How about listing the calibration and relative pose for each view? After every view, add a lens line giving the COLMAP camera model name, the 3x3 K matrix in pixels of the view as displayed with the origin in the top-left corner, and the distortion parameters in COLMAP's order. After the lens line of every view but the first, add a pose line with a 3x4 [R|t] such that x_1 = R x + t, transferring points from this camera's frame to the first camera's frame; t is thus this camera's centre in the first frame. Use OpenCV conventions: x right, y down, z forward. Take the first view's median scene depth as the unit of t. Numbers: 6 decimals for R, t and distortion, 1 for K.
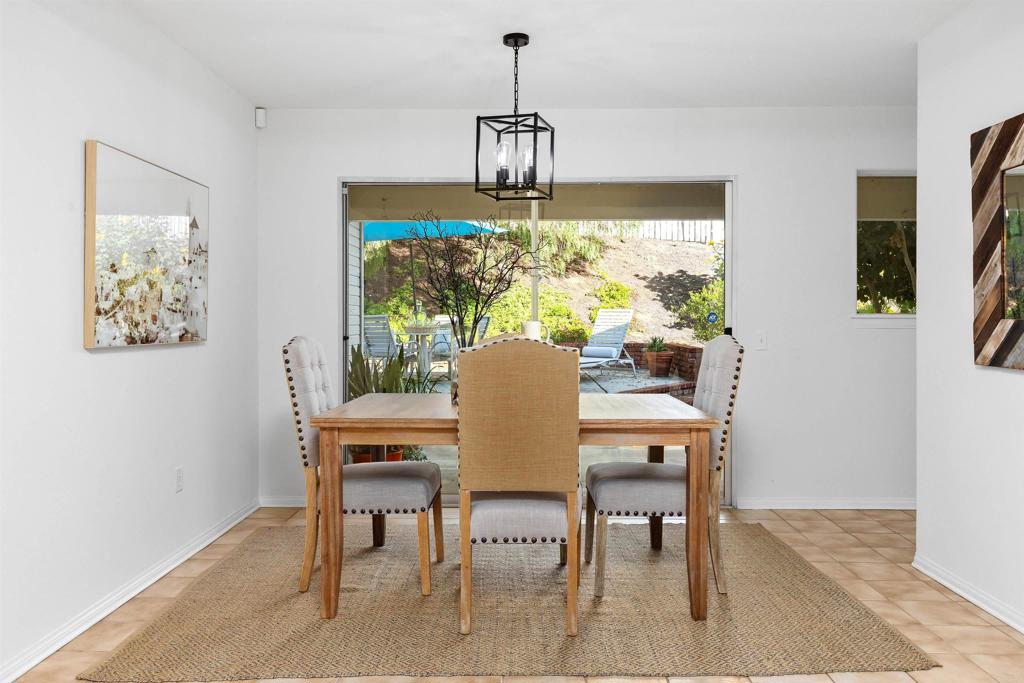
lens RADIAL K [[748.8, 0, 512.2], [0, 748.8, 333.5], [0, 0, 1]] dist [0.001350, -0.001984]
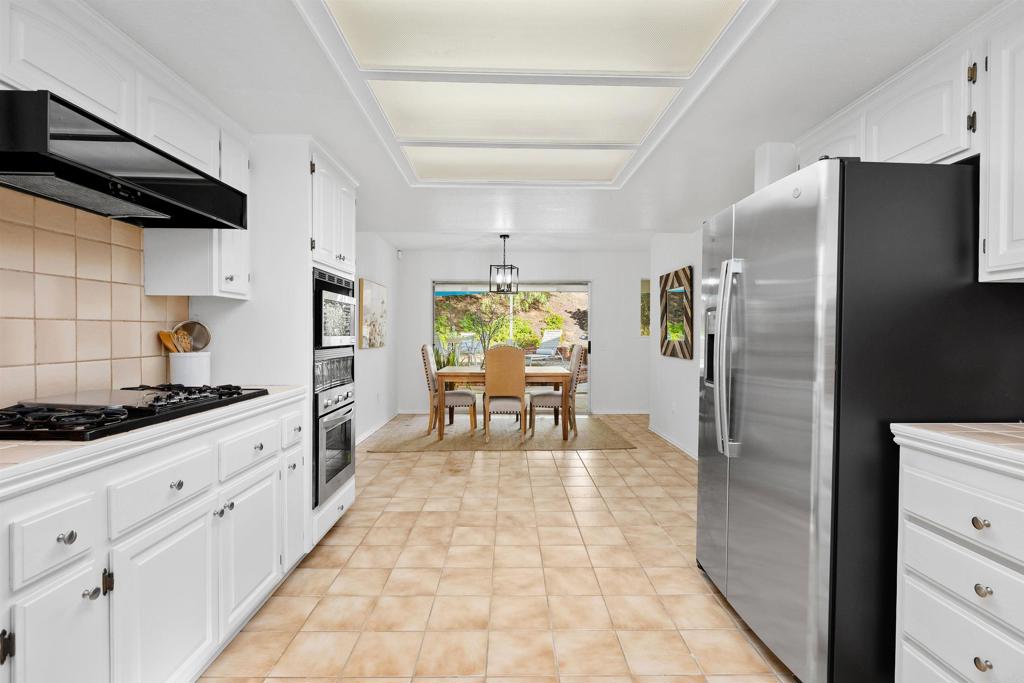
lens RADIAL K [[499.0, 0, 527.4], [0, 499.0, 336.6], [0, 0, 1]] dist [-0.002707, -0.000253]
pose [[0.998233, 0.004827, 0.059231, -0.006782], [-0.004348, 0.999957, -0.008205, -0.004164], [-0.059268, 0.007933, 0.998211, -0.318277]]
